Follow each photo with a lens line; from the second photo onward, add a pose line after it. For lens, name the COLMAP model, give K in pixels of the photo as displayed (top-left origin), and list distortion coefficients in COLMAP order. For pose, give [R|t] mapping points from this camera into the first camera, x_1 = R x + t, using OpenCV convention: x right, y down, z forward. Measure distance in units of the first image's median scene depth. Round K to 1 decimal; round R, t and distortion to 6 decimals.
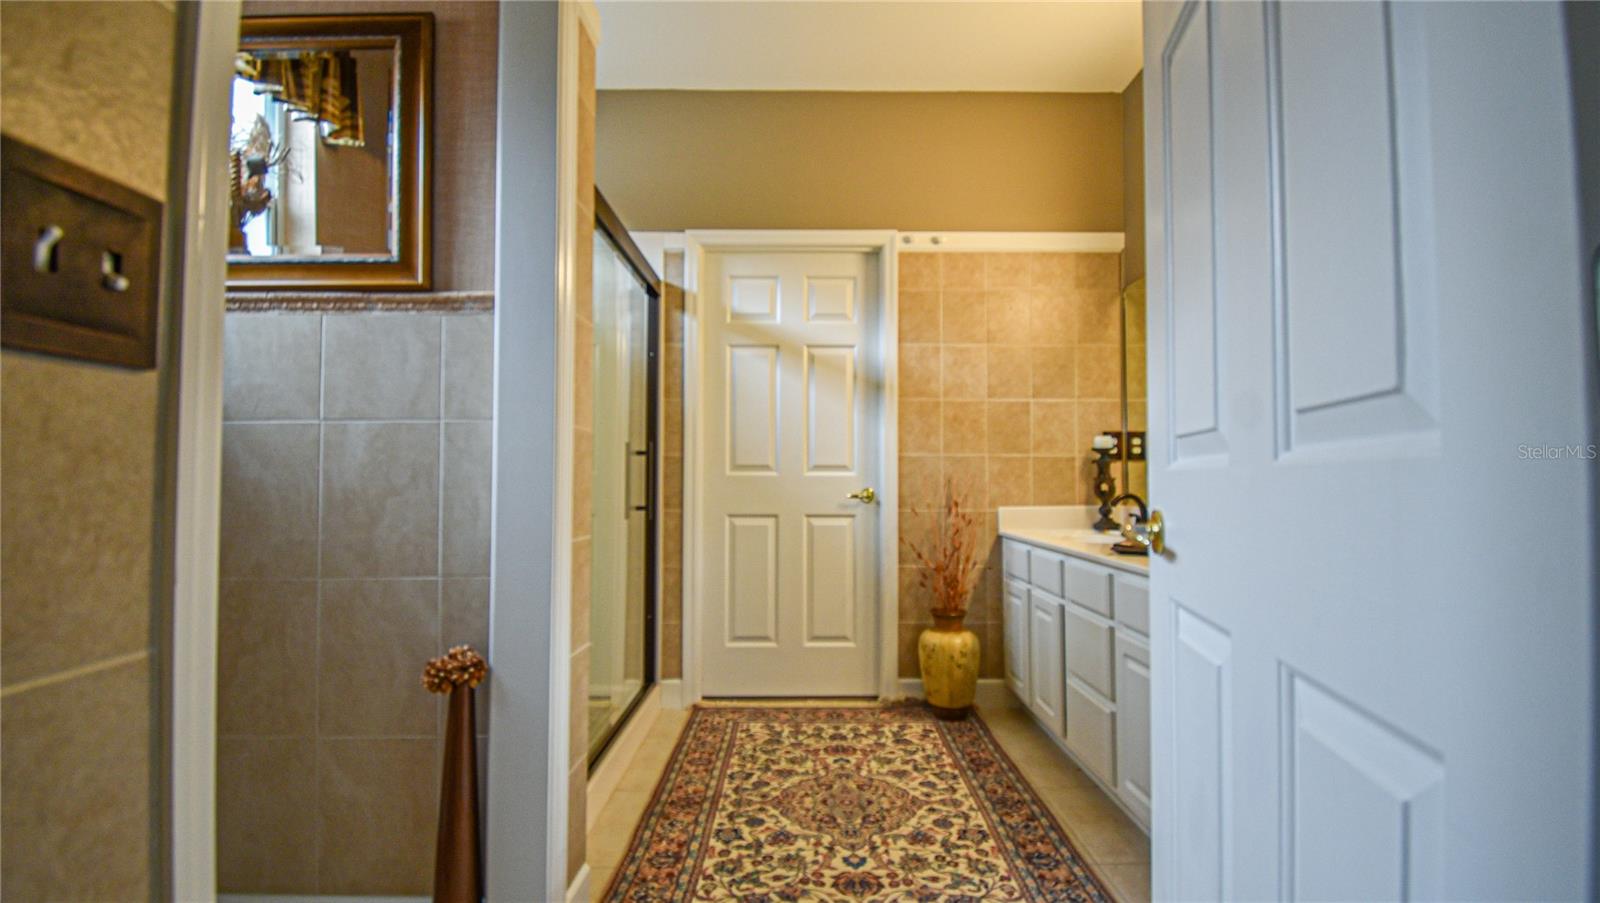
lens RADIAL K [[714.1, 0, 805.5], [0, 714.1, 457.6], [0, 0, 1]] dist [0.021999, -0.029688]
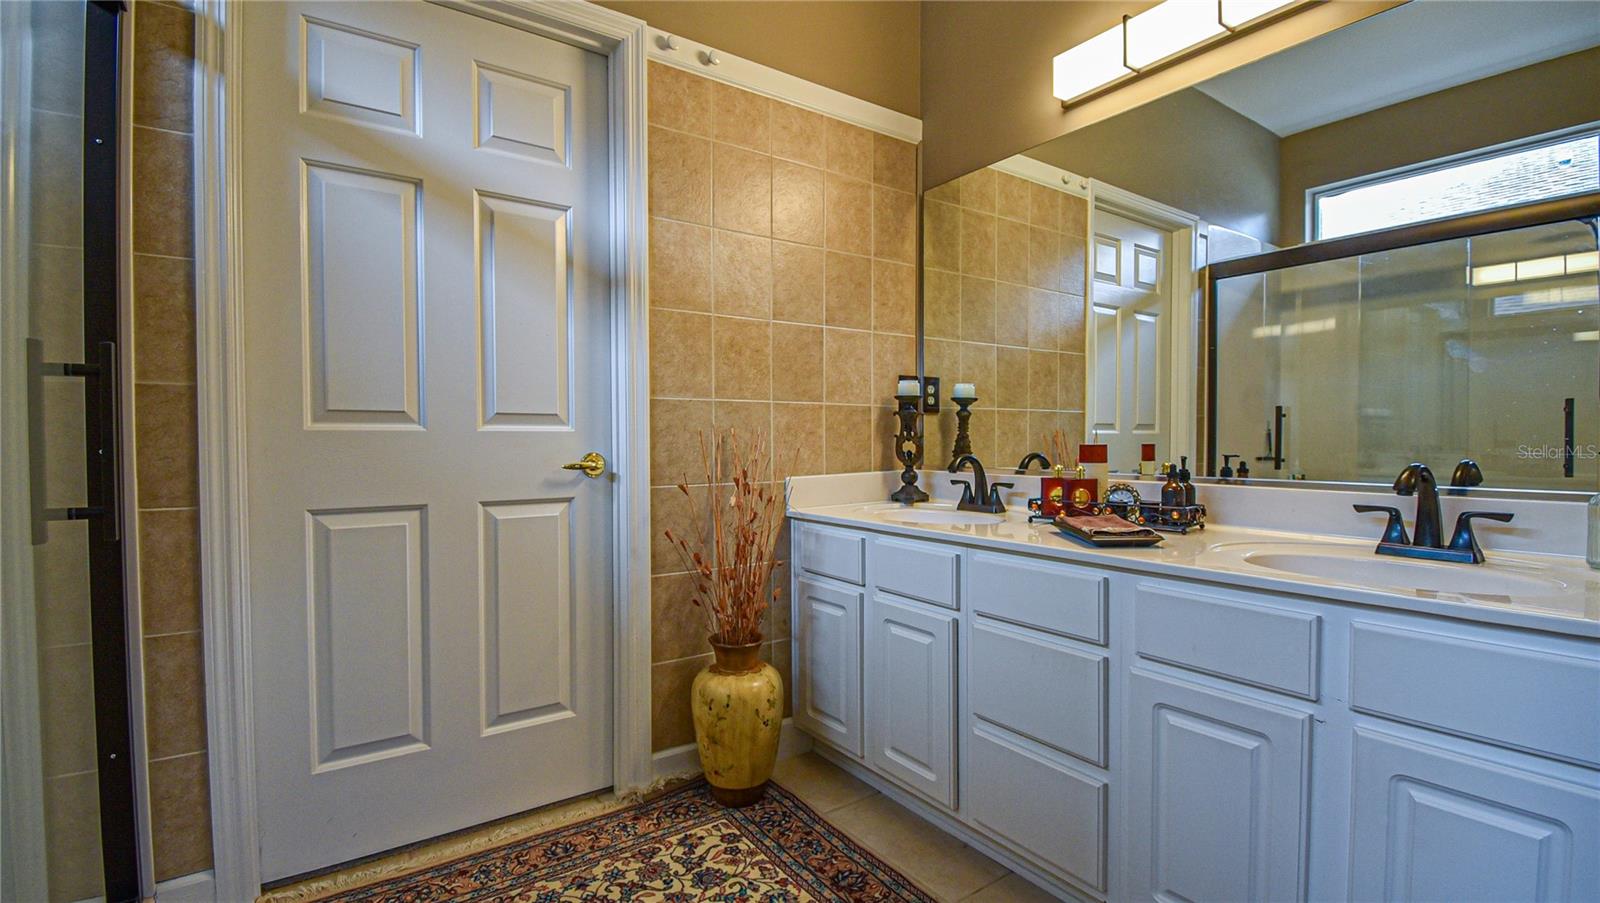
lens RADIAL K [[714.1, 0, 805.5], [0, 714.1, 457.6], [0, 0, 1]] dist [0.021999, -0.029688]
pose [[0.821242, -0.018967, 0.570264, -0.112722], [-0.012103, 0.998643, 0.050644, 0.014892], [-0.570451, -0.048493, 0.819899, 0.415983]]
